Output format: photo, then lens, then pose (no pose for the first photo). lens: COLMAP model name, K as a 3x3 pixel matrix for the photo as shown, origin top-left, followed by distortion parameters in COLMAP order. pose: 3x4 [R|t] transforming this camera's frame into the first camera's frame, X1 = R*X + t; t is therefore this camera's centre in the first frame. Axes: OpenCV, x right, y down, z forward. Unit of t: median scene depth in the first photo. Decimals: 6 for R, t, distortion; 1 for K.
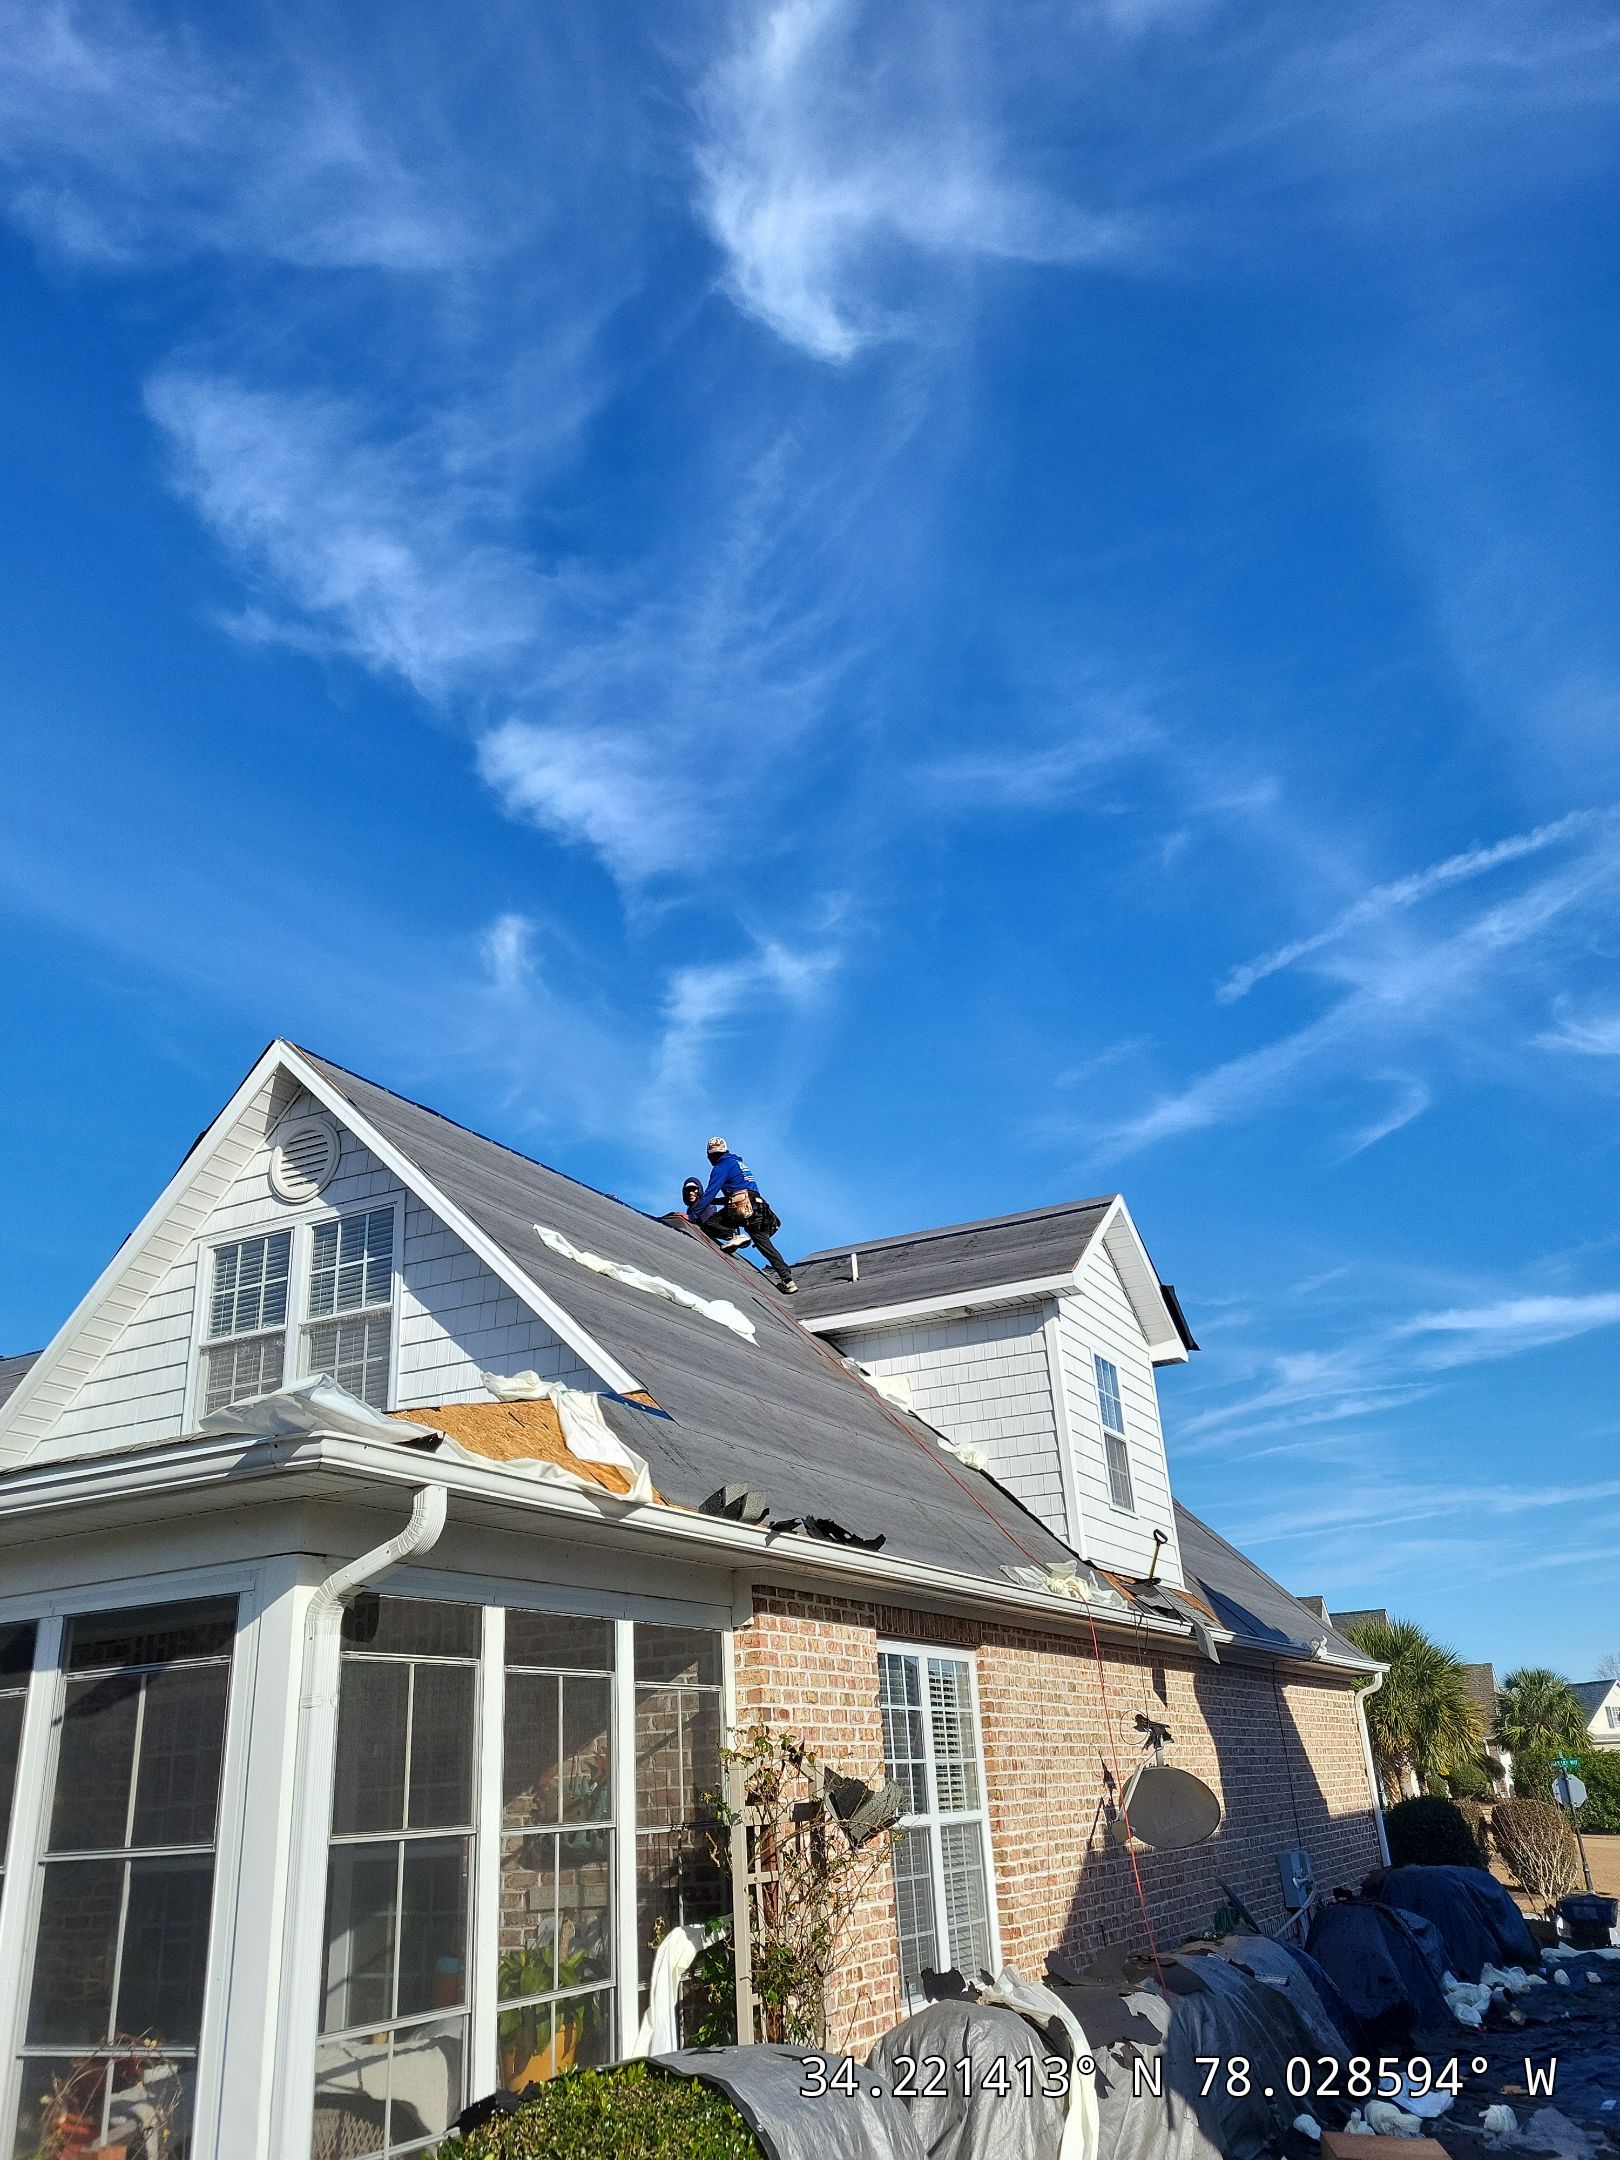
lens RADIAL K [[1630.9, 0, 817.8], [0, 1630.9, 1107.5], [0, 0, 1]] dist [0.006826, -0.000195]
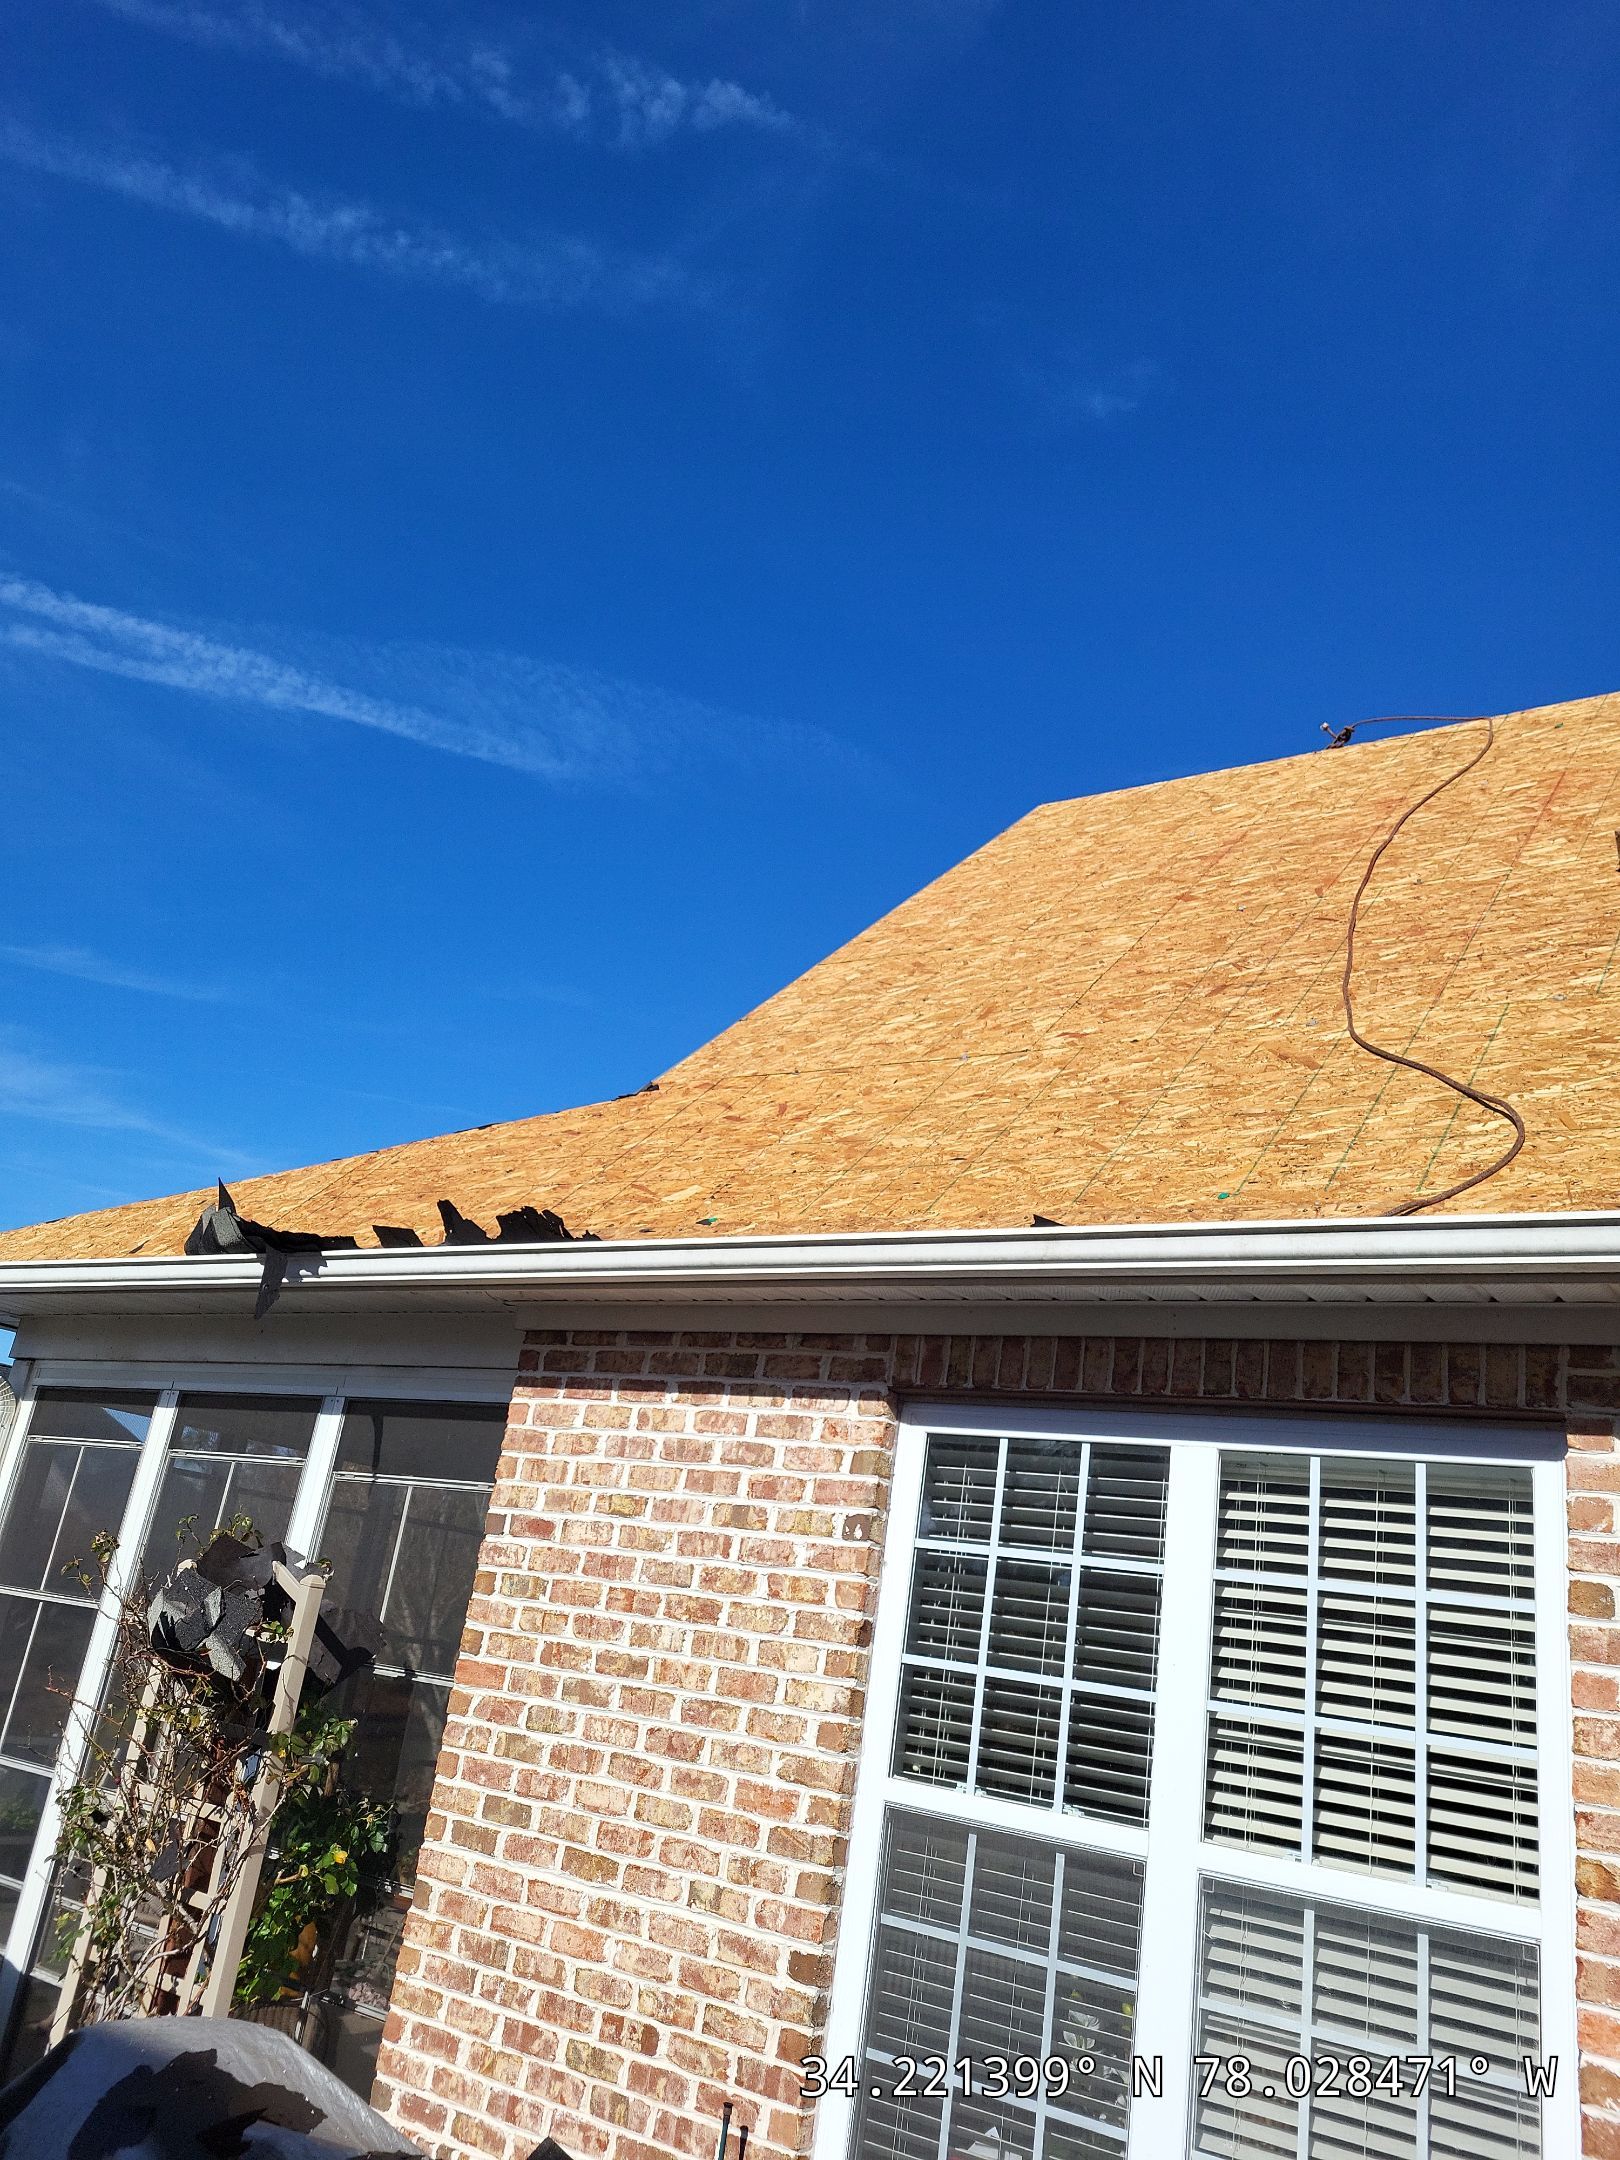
lens RADIAL K [[1630.9, 0, 817.8], [0, 1630.9, 1107.5], [0, 0, 1]] dist [0.006826, -0.000195]
pose [[-0.118643, -0.306684, -0.944388, 0.586096], [0.248321, 0.911718, -0.327271, 0.451866], [0.961385, -0.273340, -0.032012, 1.157322]]
